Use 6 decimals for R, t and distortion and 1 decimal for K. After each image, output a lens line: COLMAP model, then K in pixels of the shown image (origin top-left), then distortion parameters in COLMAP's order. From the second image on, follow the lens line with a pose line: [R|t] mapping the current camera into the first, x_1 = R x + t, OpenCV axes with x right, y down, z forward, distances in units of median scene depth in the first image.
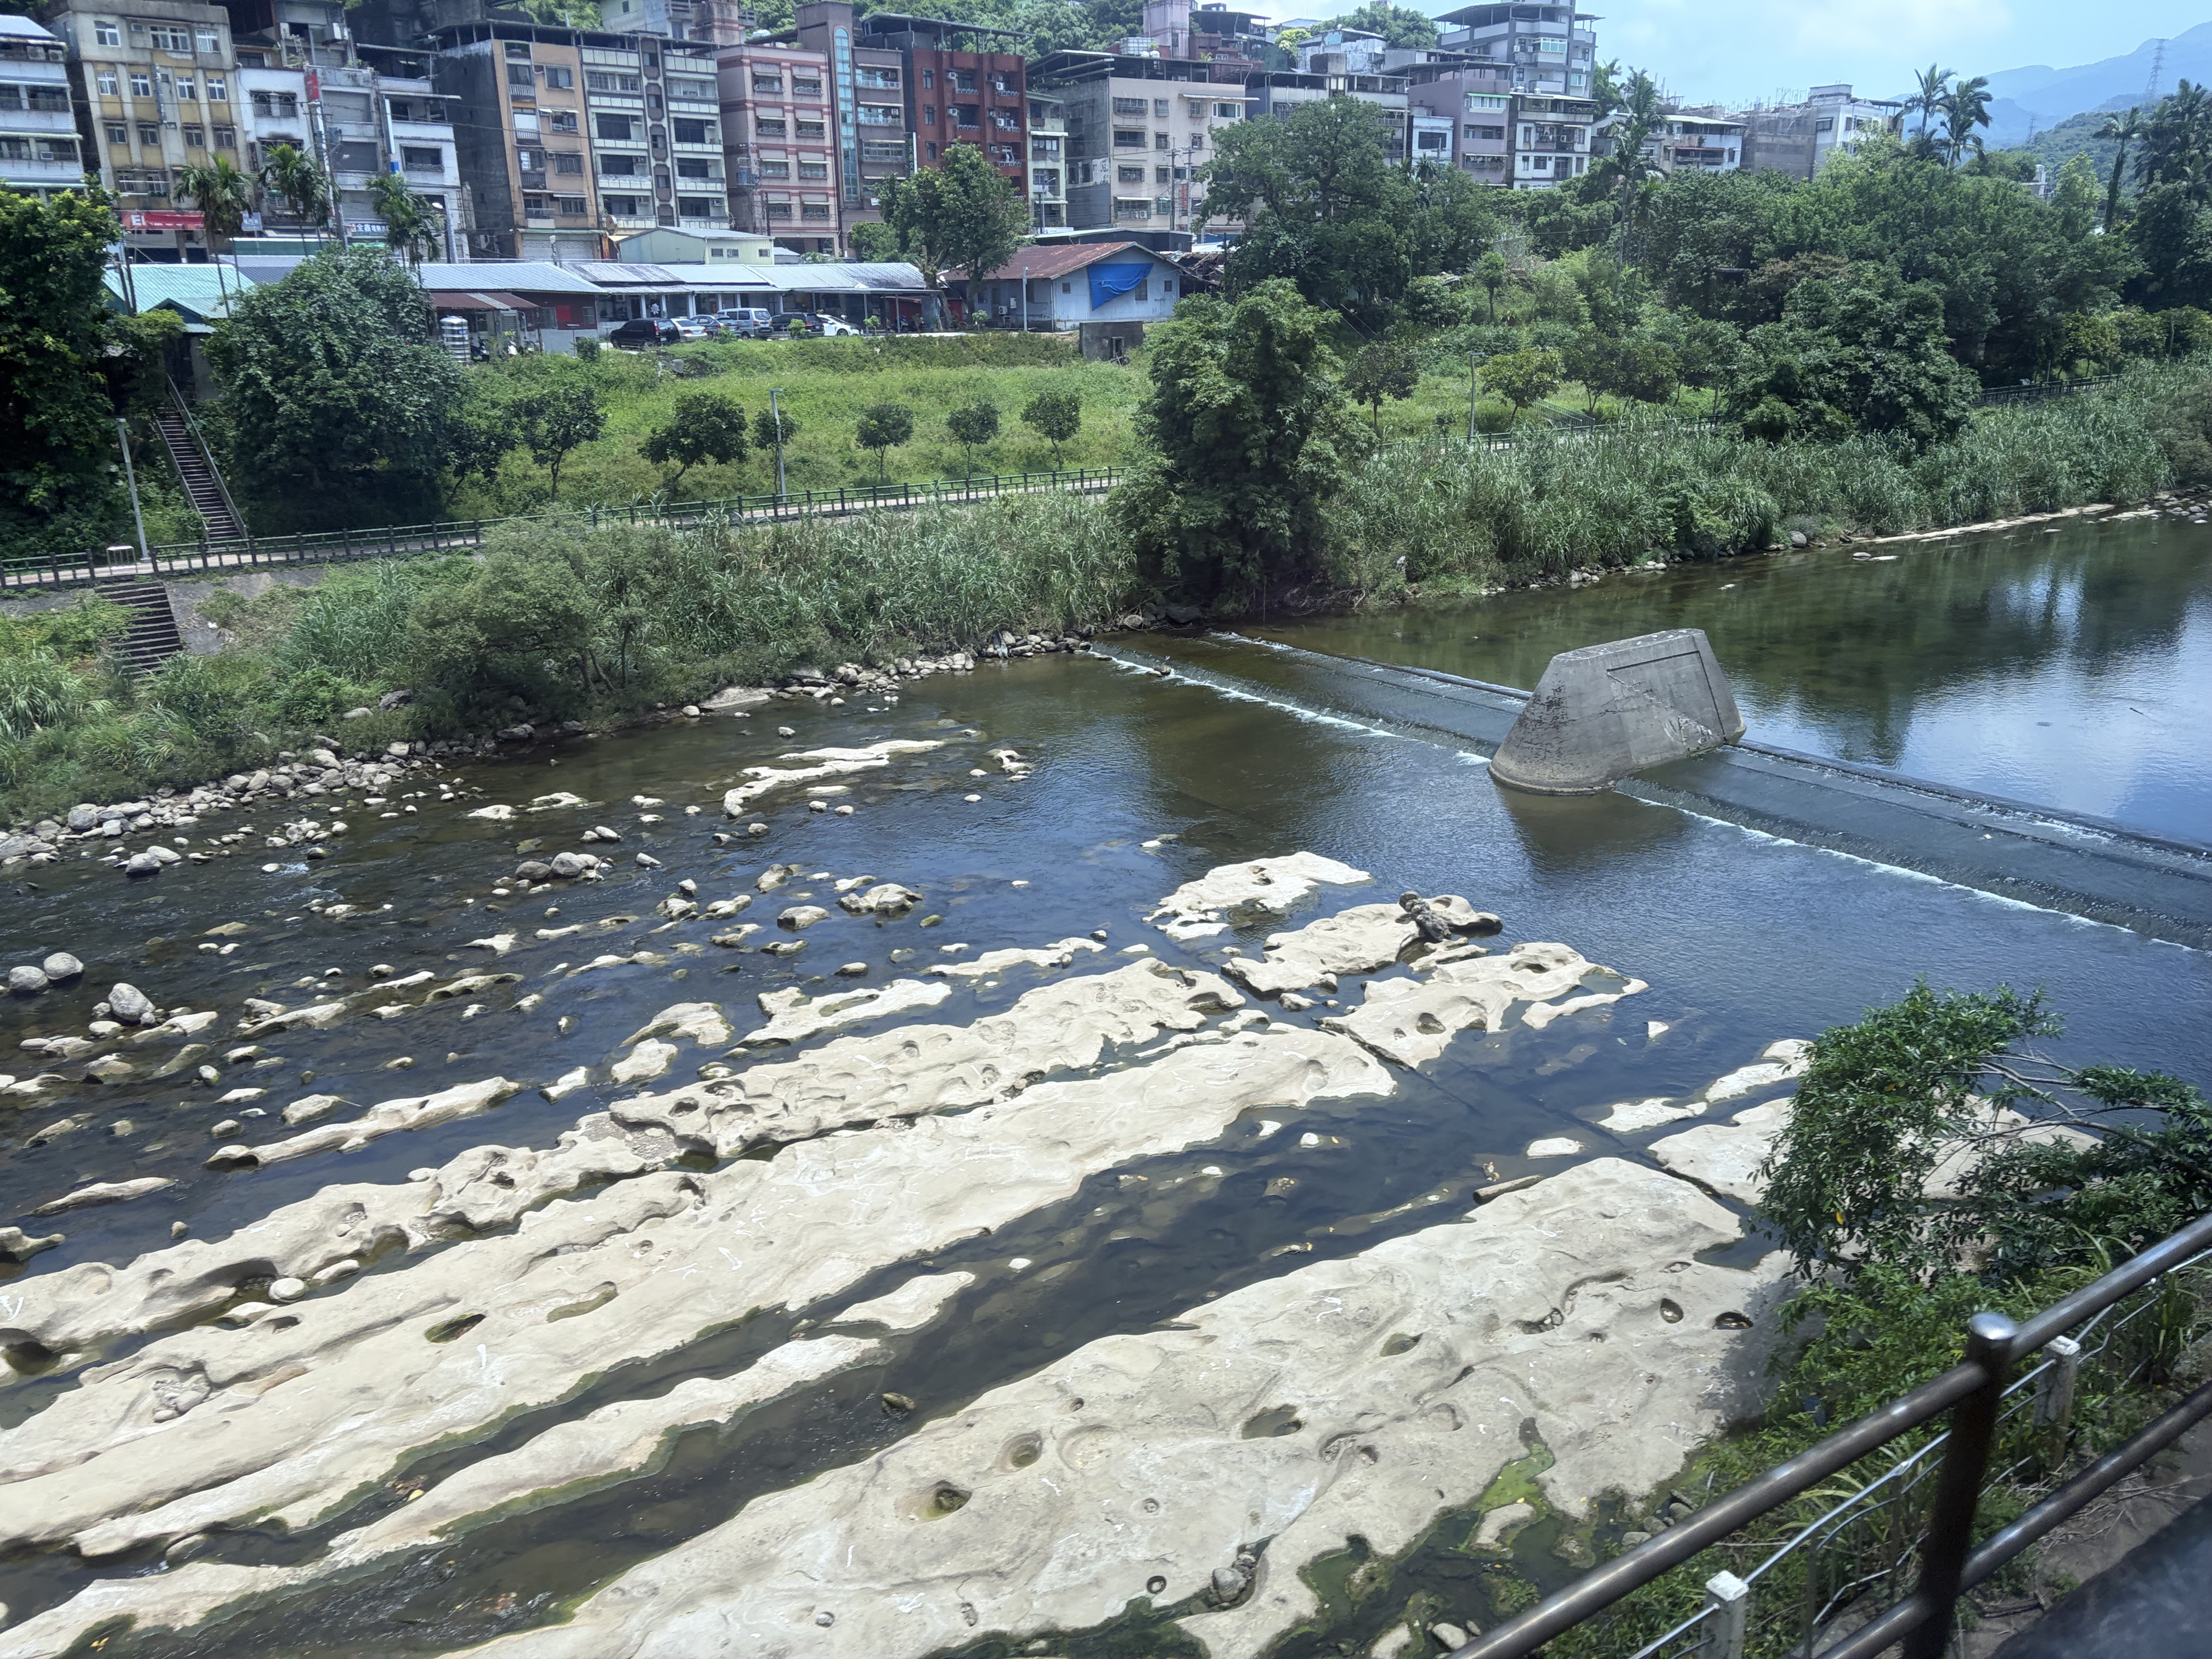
lens RADIAL K [[1675.9, 0, 1103.9], [0, 1675.9, 827.3], [0, 0, 1]] dist [0.006977, -0.028205]
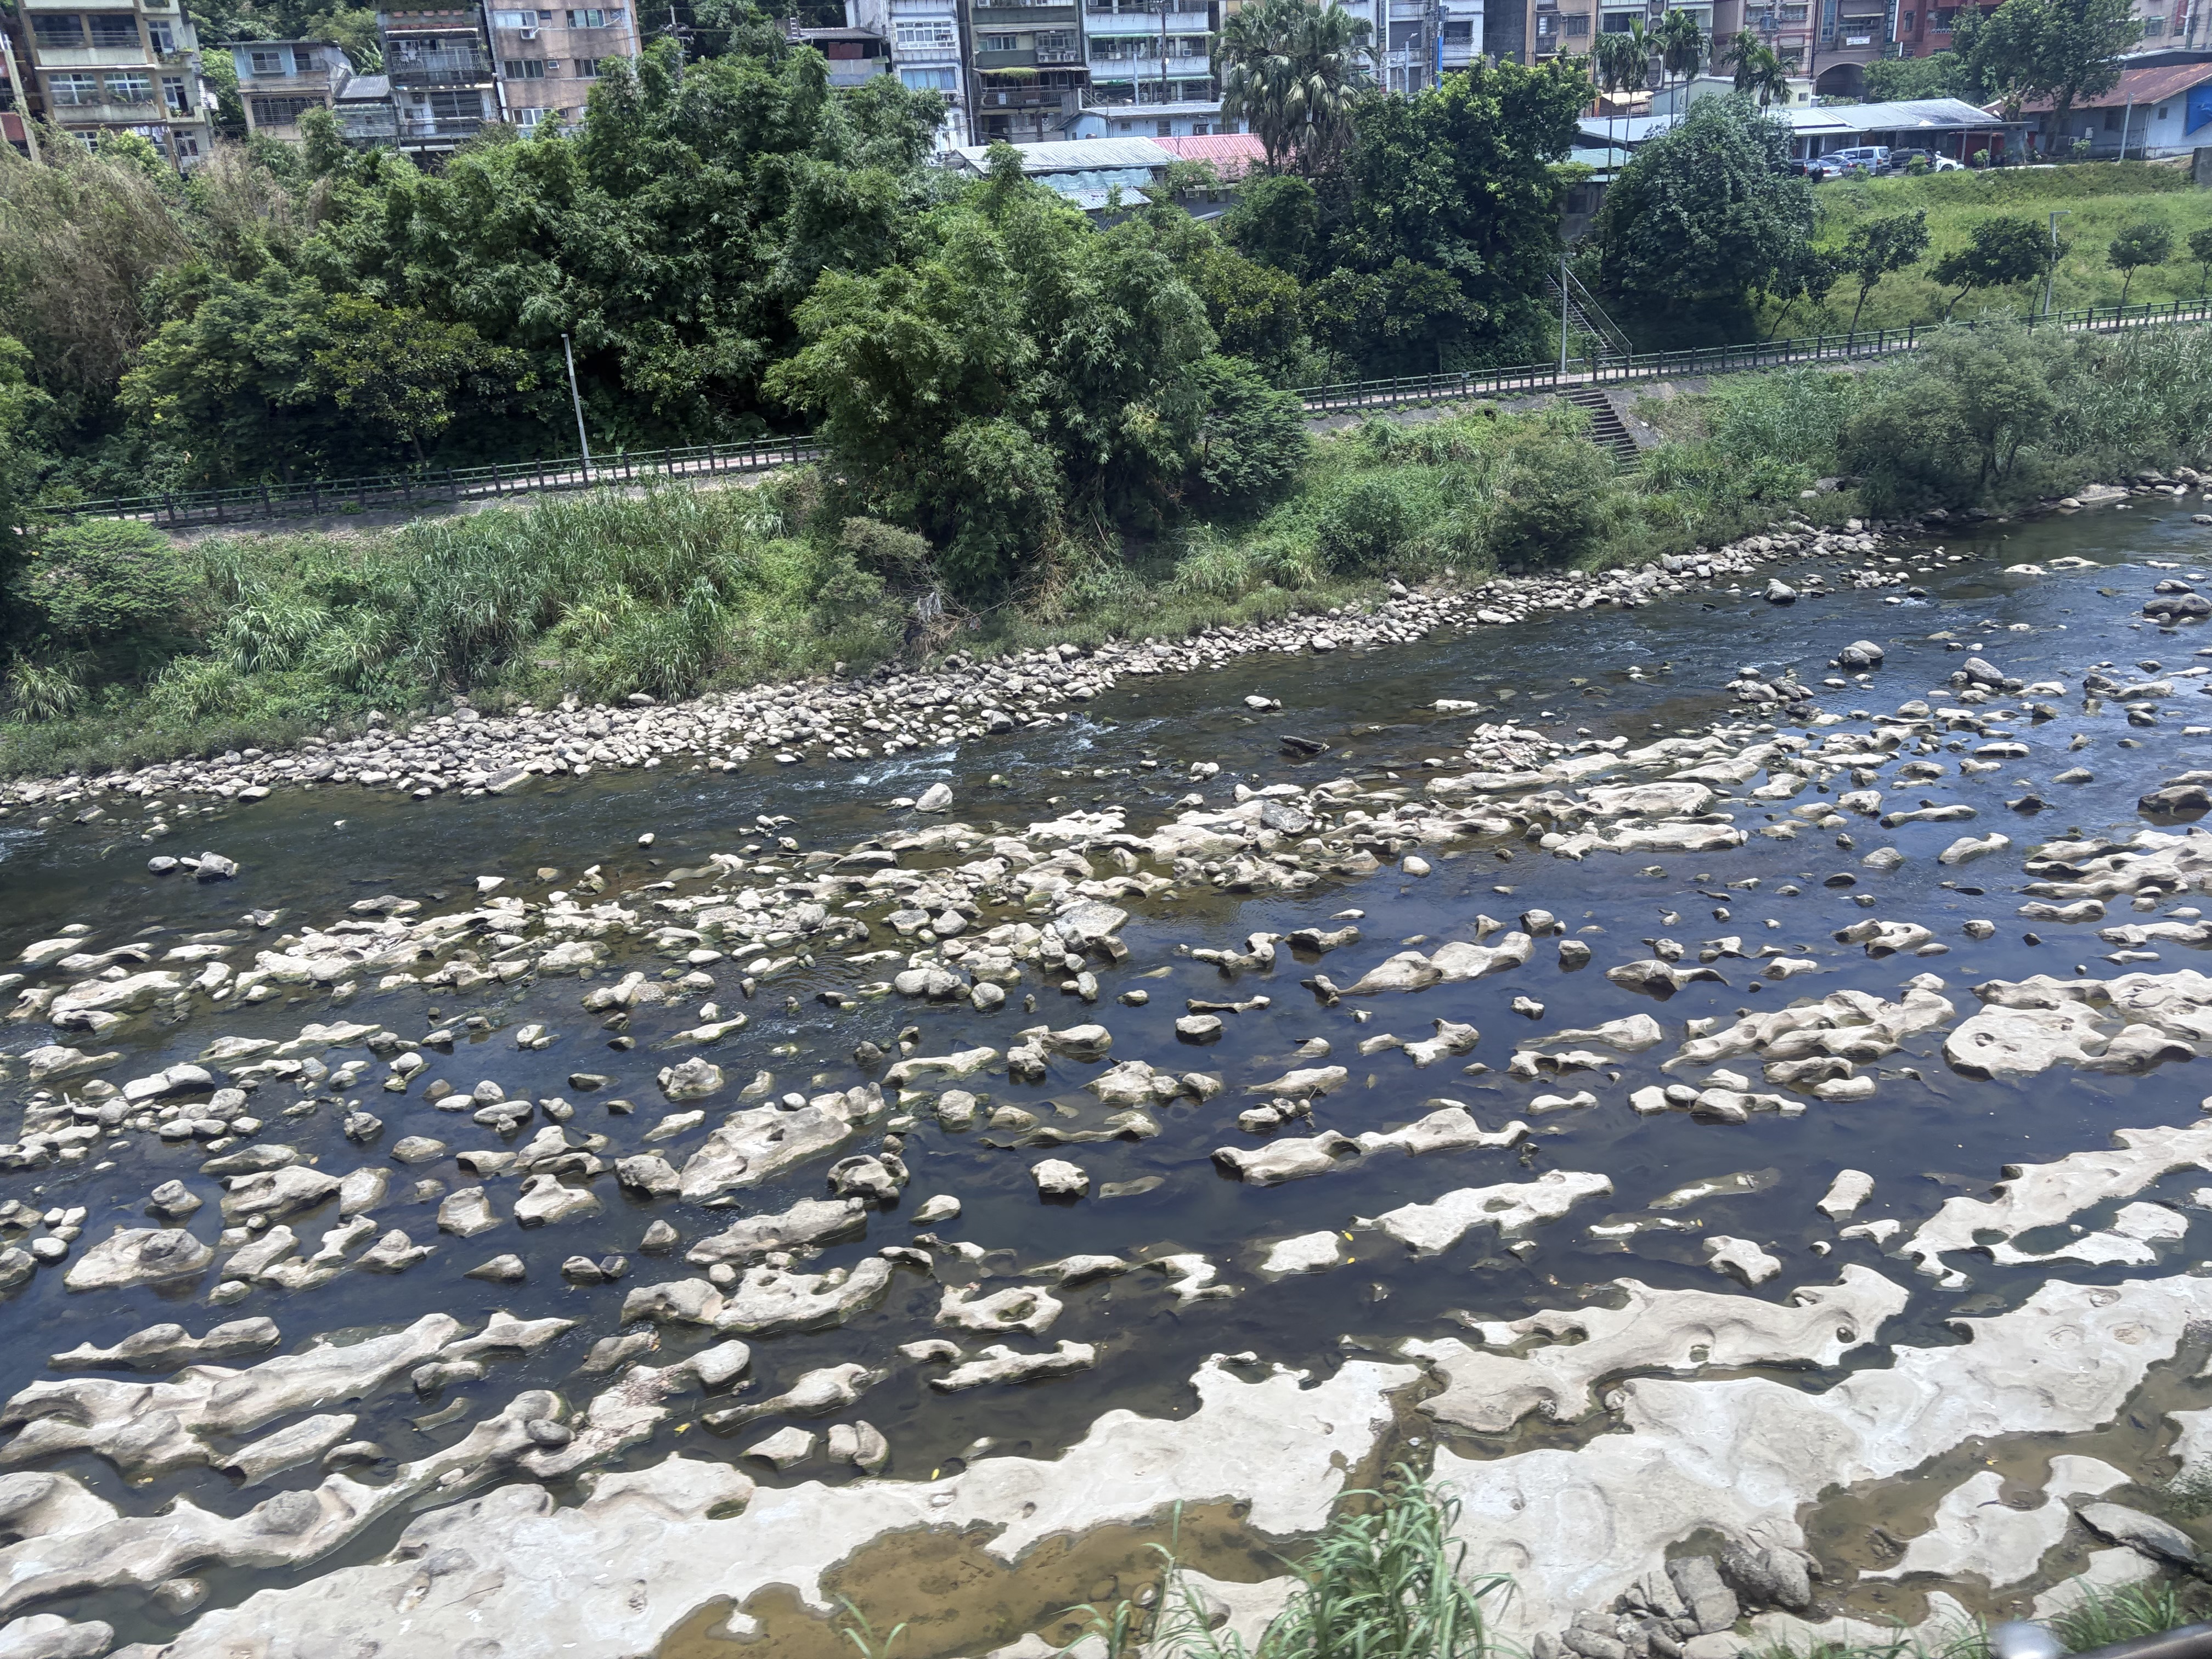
lens RADIAL K [[1675.9, 0, 1102.1], [0, 1675.9, 834.3], [0, 0, 1]] dist [0.006977, -0.028205]
pose [[0.930158, 0.080701, -0.358181, -0.379173], [-0.054669, 0.995112, 0.082238, 0.081939], [0.363067, -0.056913, 0.930023, -0.241029]]
